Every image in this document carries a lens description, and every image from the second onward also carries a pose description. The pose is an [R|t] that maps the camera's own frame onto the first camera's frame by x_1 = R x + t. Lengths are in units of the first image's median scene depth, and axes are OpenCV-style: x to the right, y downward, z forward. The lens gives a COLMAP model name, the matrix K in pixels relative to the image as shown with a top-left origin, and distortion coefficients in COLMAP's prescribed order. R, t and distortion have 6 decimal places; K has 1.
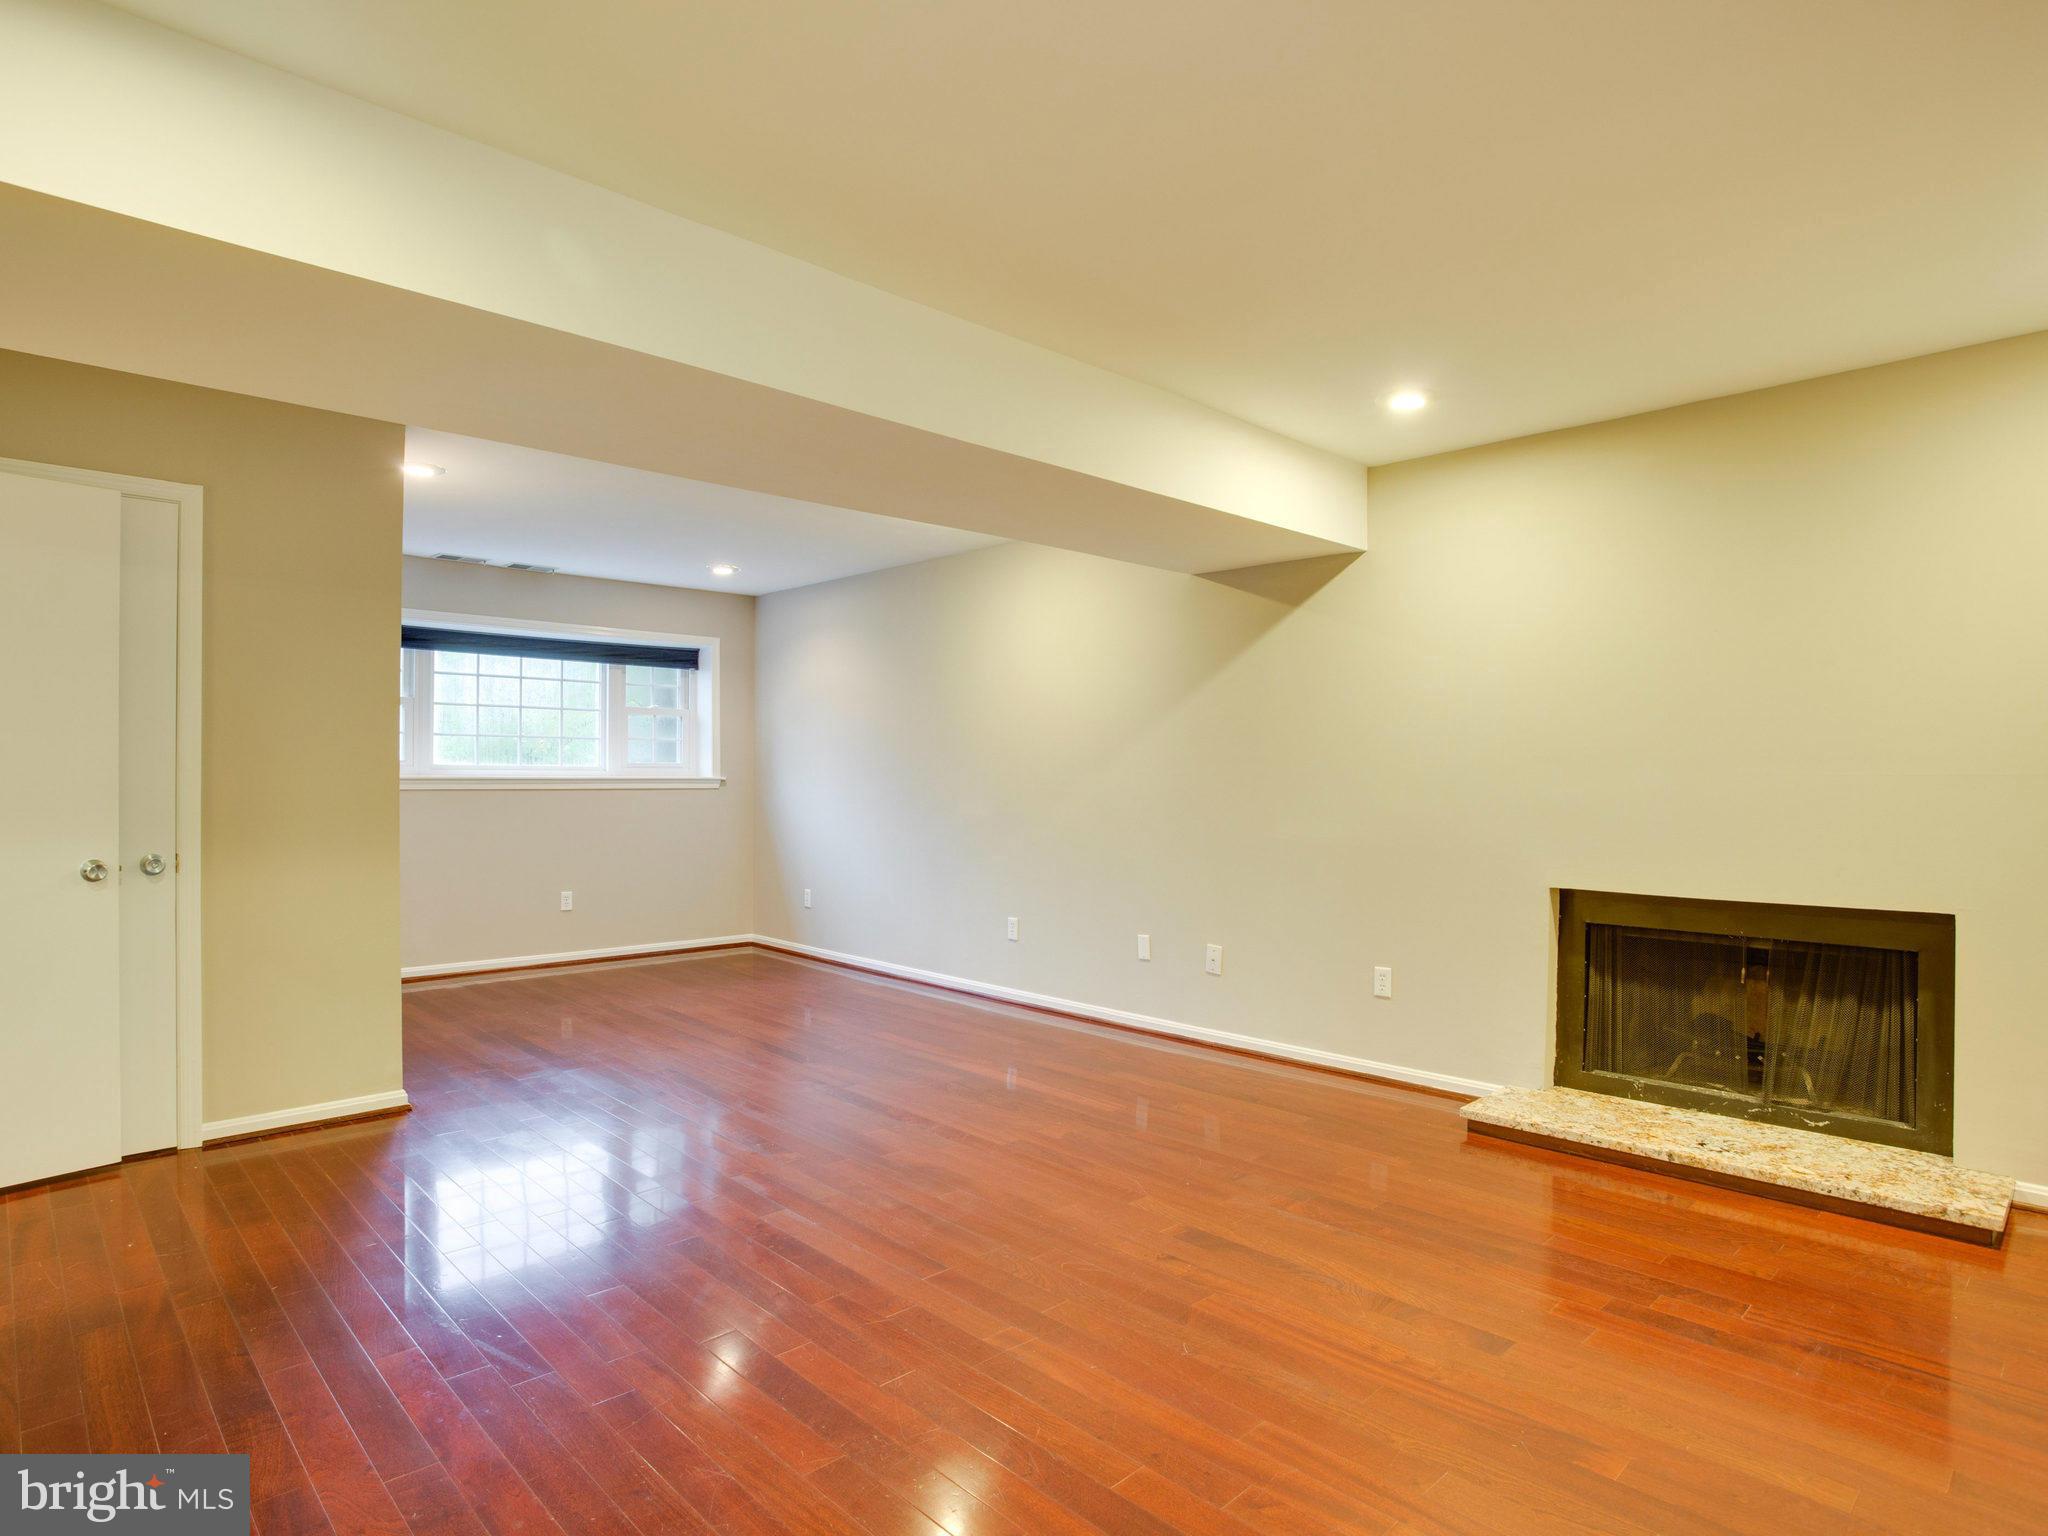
lens RADIAL K [[1156.7, 0, 1016.2], [0, 1156.7, 730.8], [0, 0, 1]] dist [-0.071047, 0.023020]
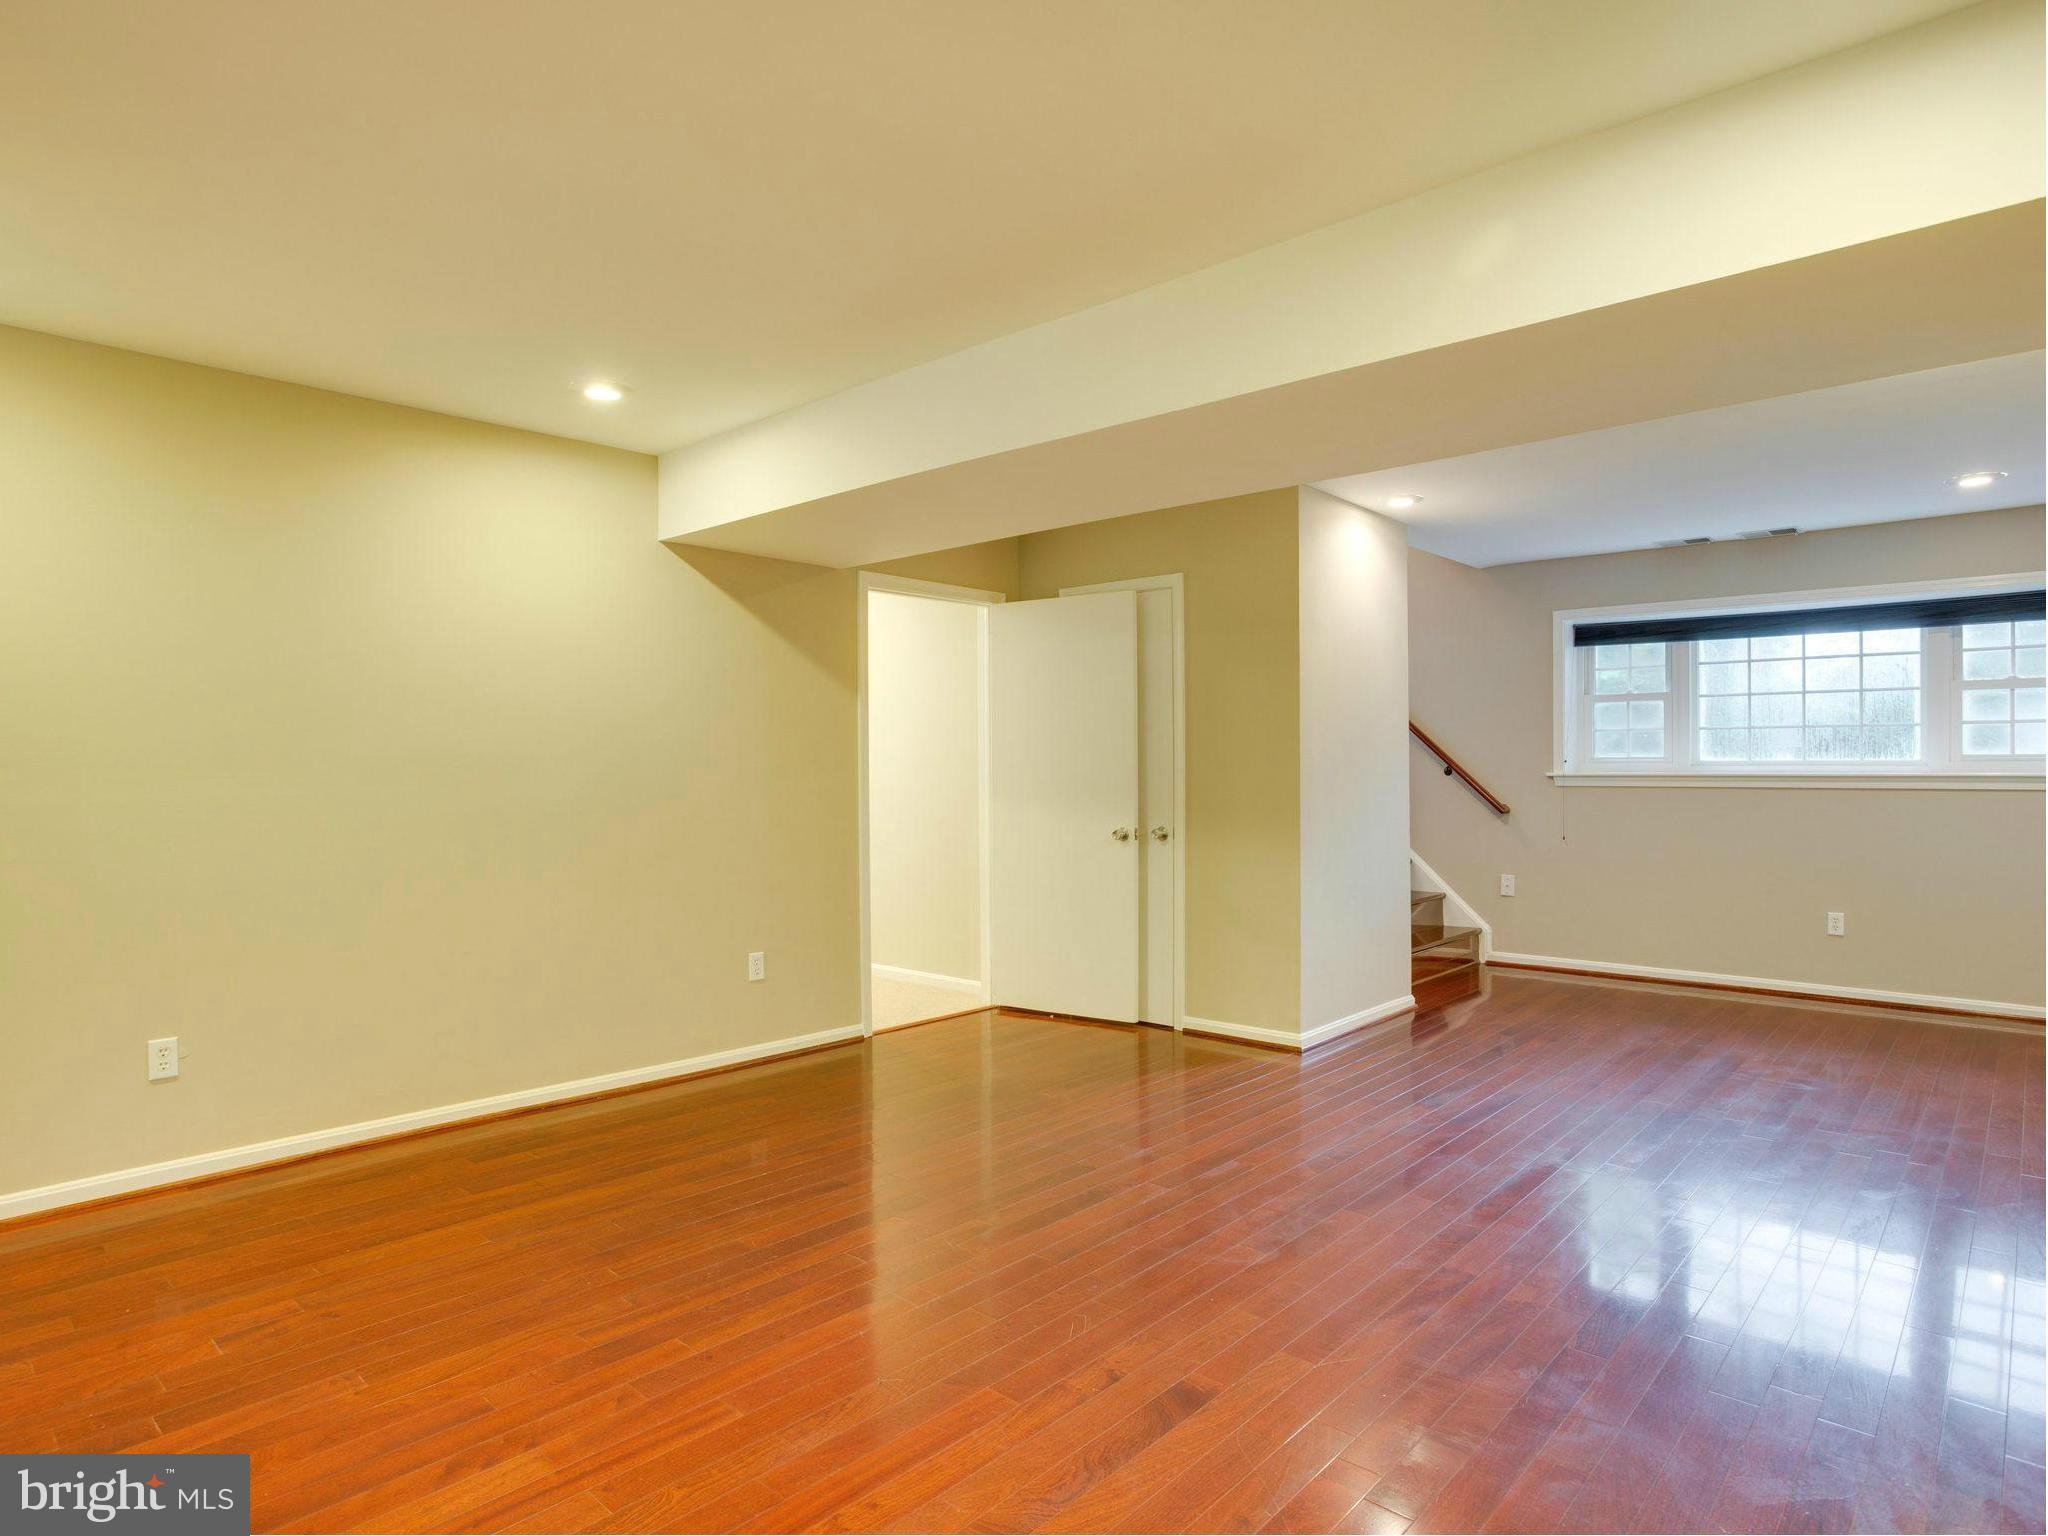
lens RADIAL K [[1156.7, 0, 1016.2], [0, 1156.7, 730.8], [0, 0, 1]] dist [-0.071047, 0.023020]
pose [[0.053961, -0.030826, -0.998067, 0.396484], [0.037464, 0.998882, -0.028825, 0.010666], [0.997840, -0.035836, 0.055056, 0.378365]]
